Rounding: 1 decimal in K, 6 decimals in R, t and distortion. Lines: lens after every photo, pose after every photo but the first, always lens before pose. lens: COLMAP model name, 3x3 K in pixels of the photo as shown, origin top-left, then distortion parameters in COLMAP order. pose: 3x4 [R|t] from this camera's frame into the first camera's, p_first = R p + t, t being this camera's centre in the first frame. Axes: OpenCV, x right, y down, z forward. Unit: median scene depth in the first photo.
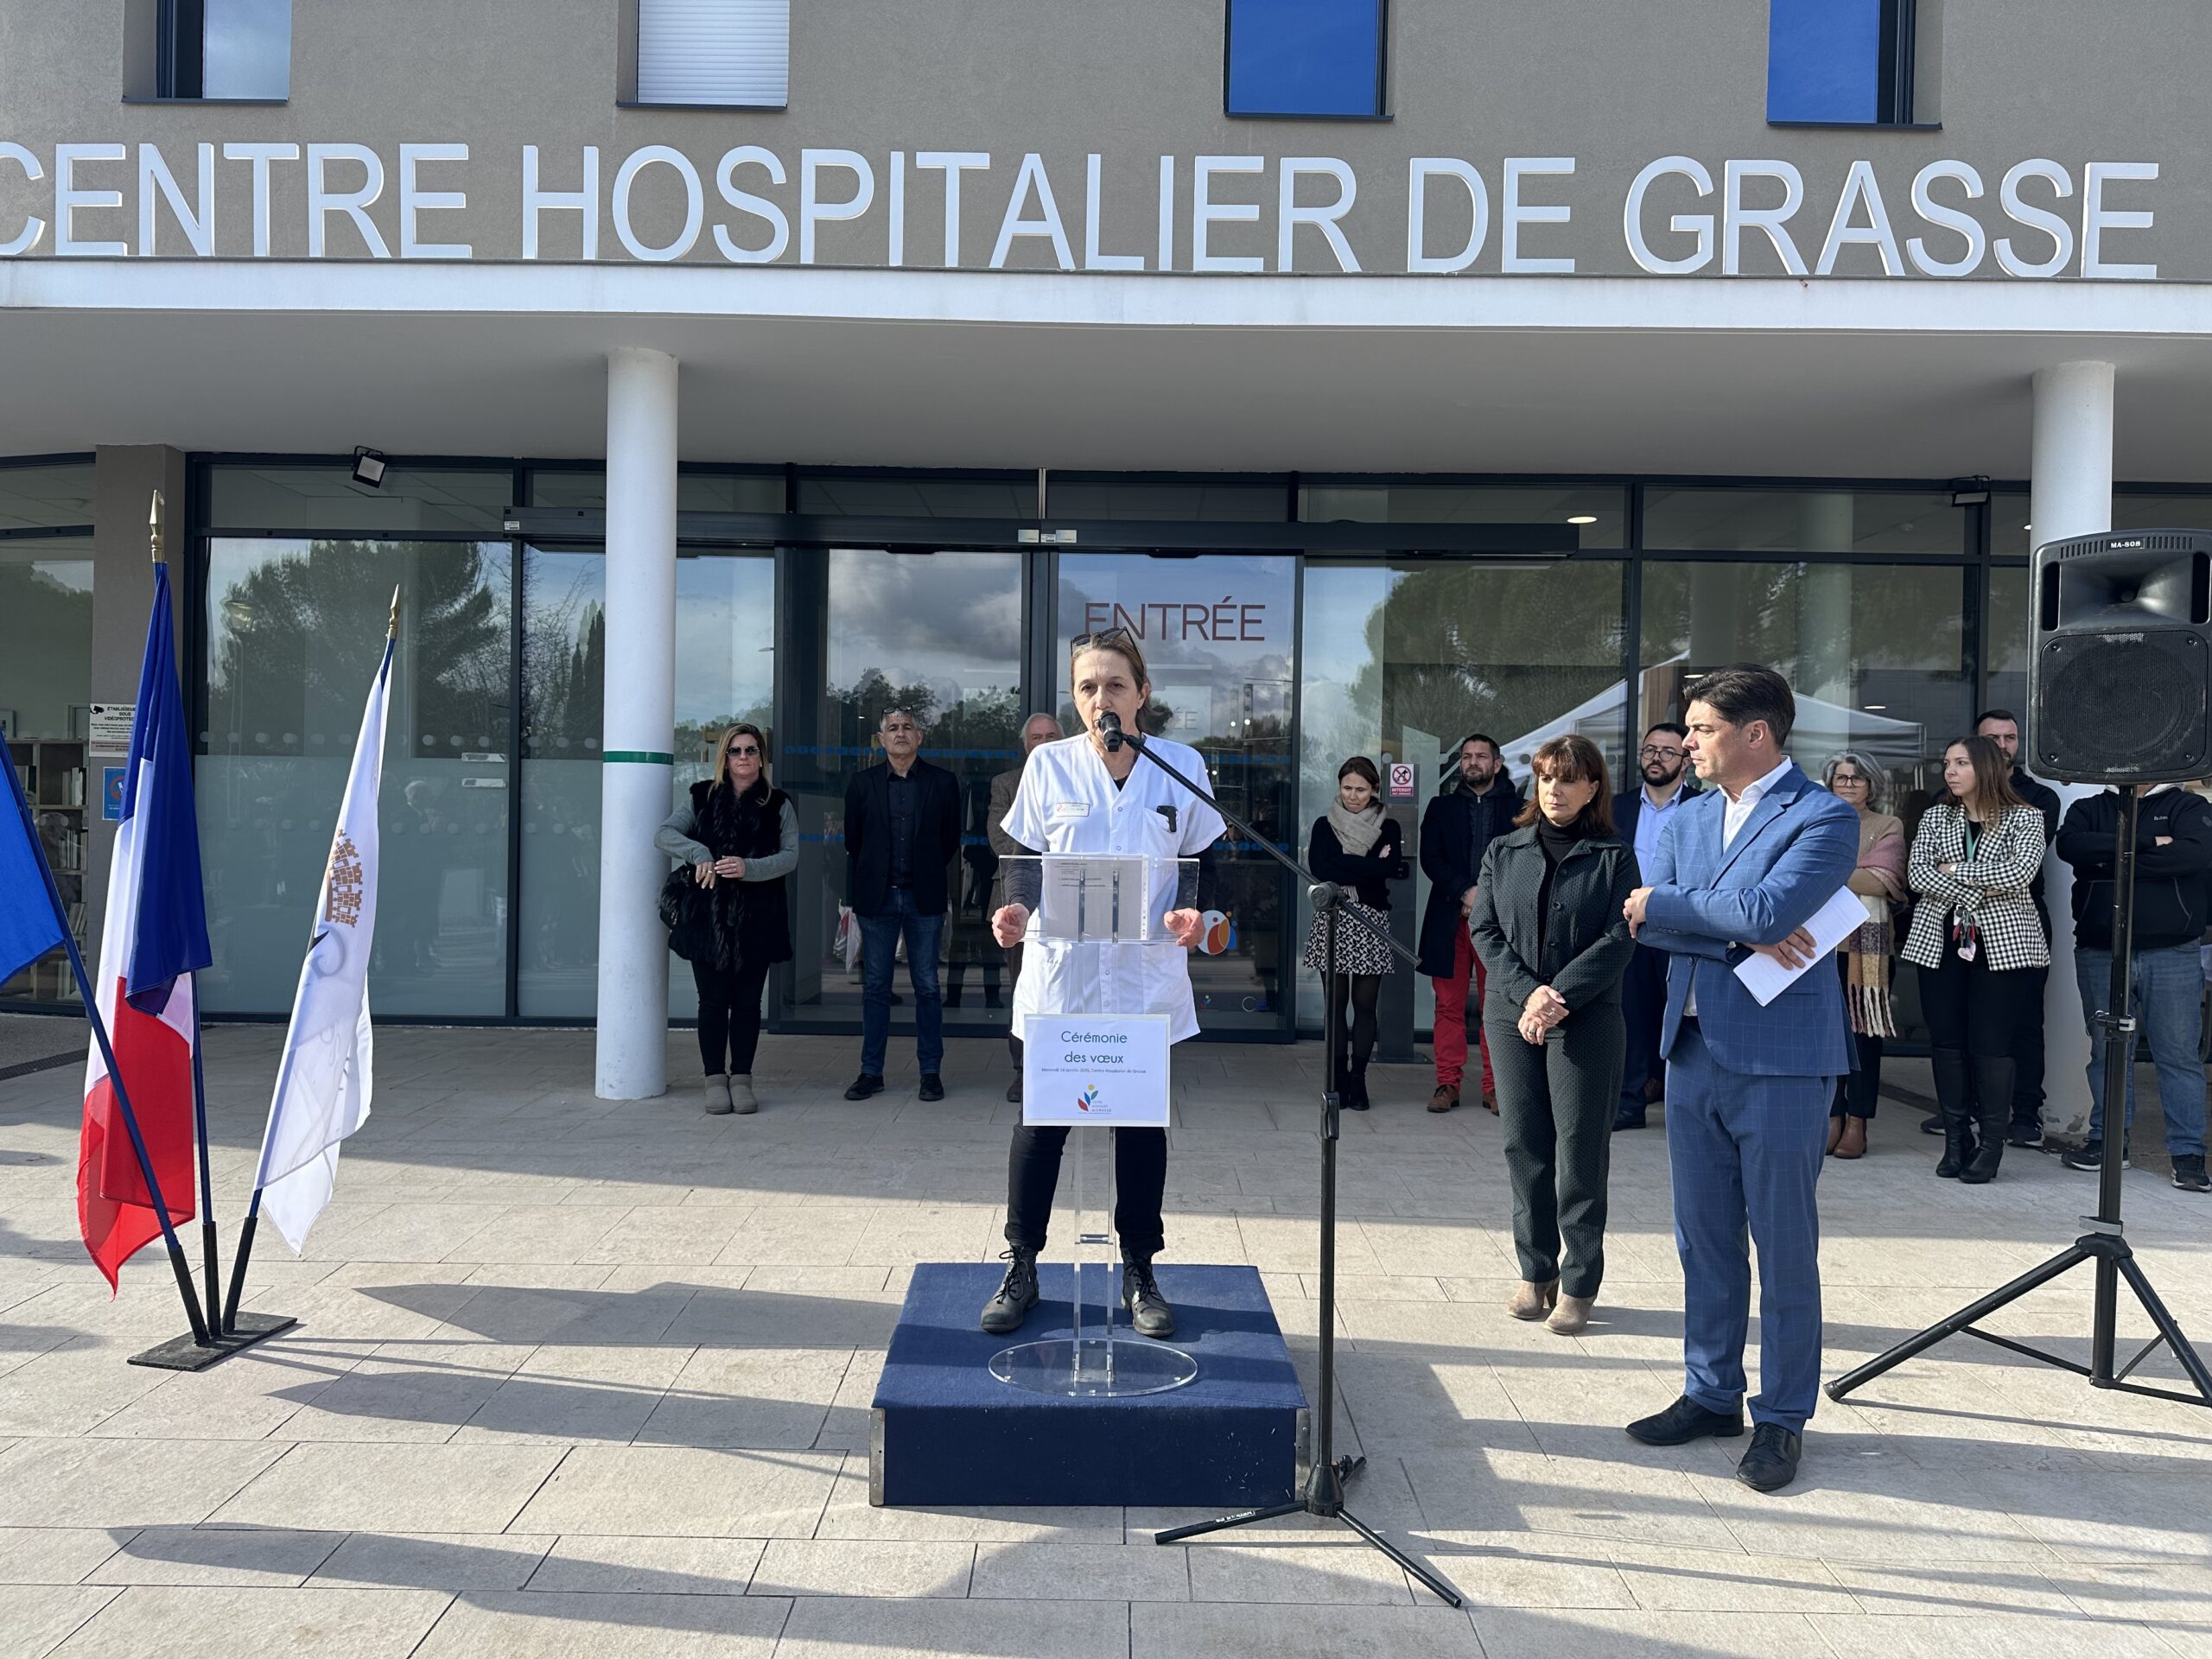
lens RADIAL K [[1546.3, 0, 1096.9], [0, 1546.3, 841.0], [0, 0, 1]] dist [0.035017, -0.039502]
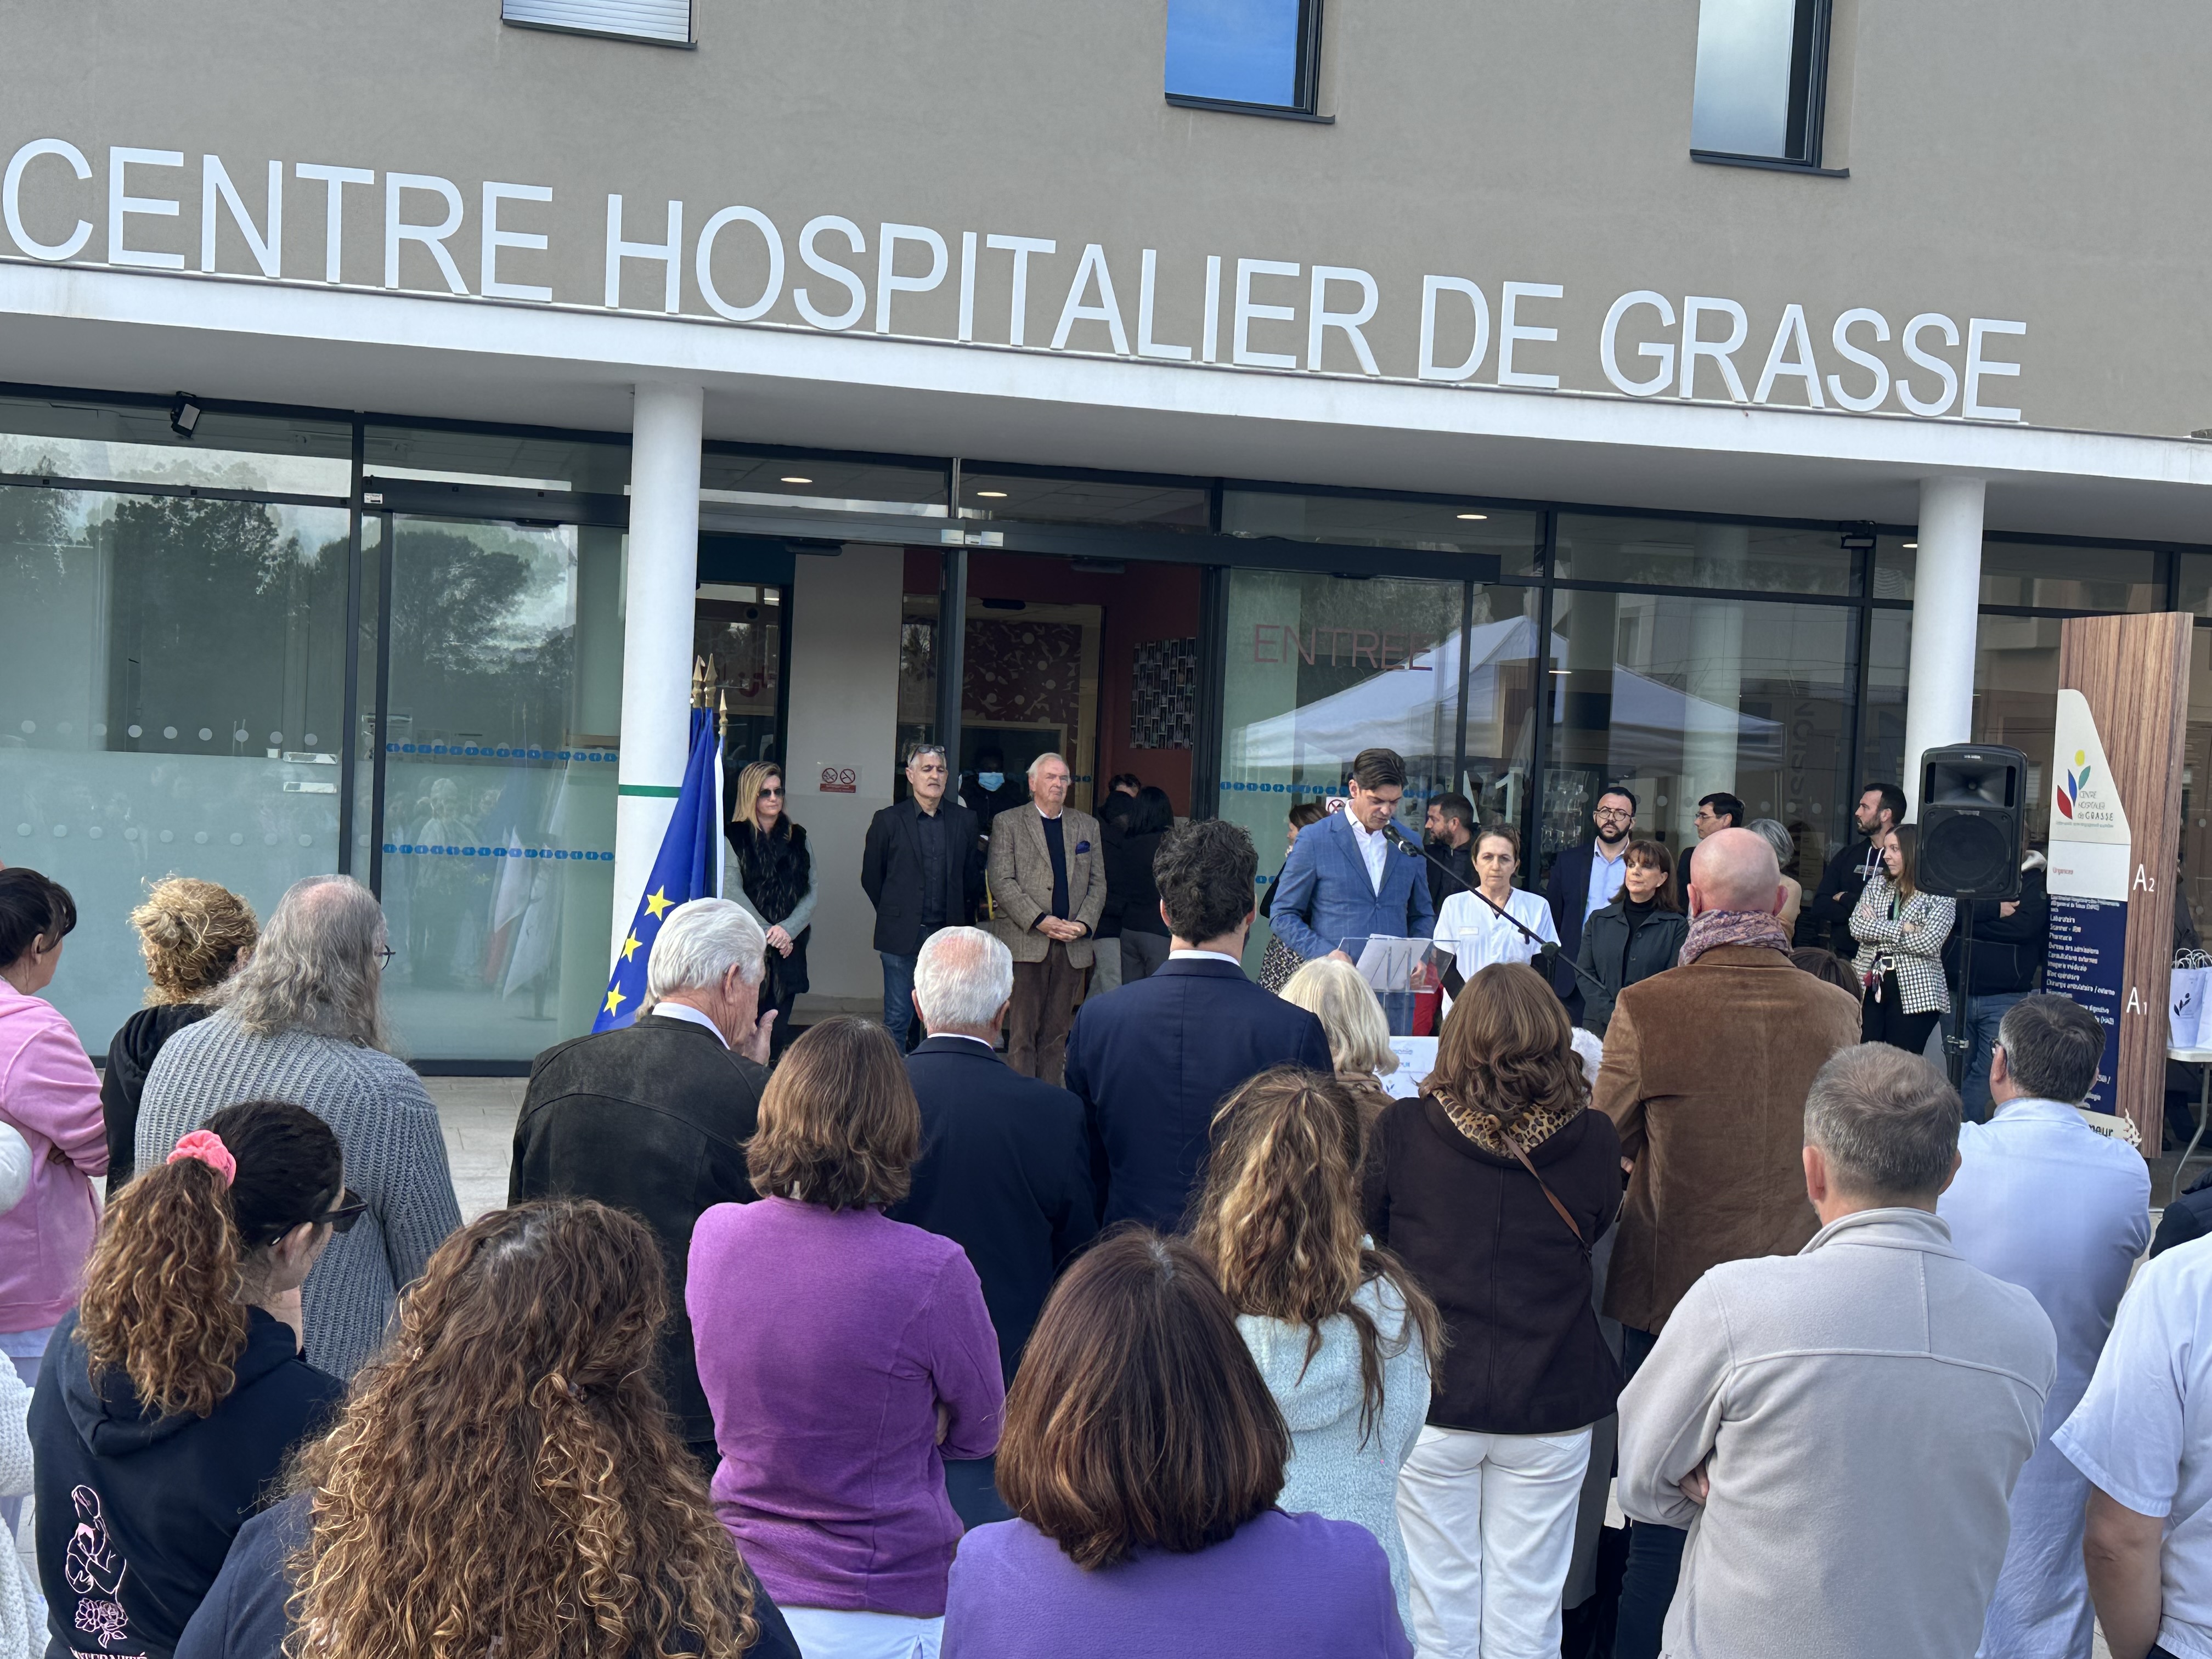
lens RADIAL K [[2775.7, 0, 1096.4], [0, 2775.7, 854.3], [0, 0, 1]] dist [0.126136, 0.000000]
pose [[0.963766, 0.016440, 0.266241, -0.542654], [-0.024686, 0.999313, 0.027652, -0.075760], [-0.265604, -0.033223, 0.963510, -0.860678]]
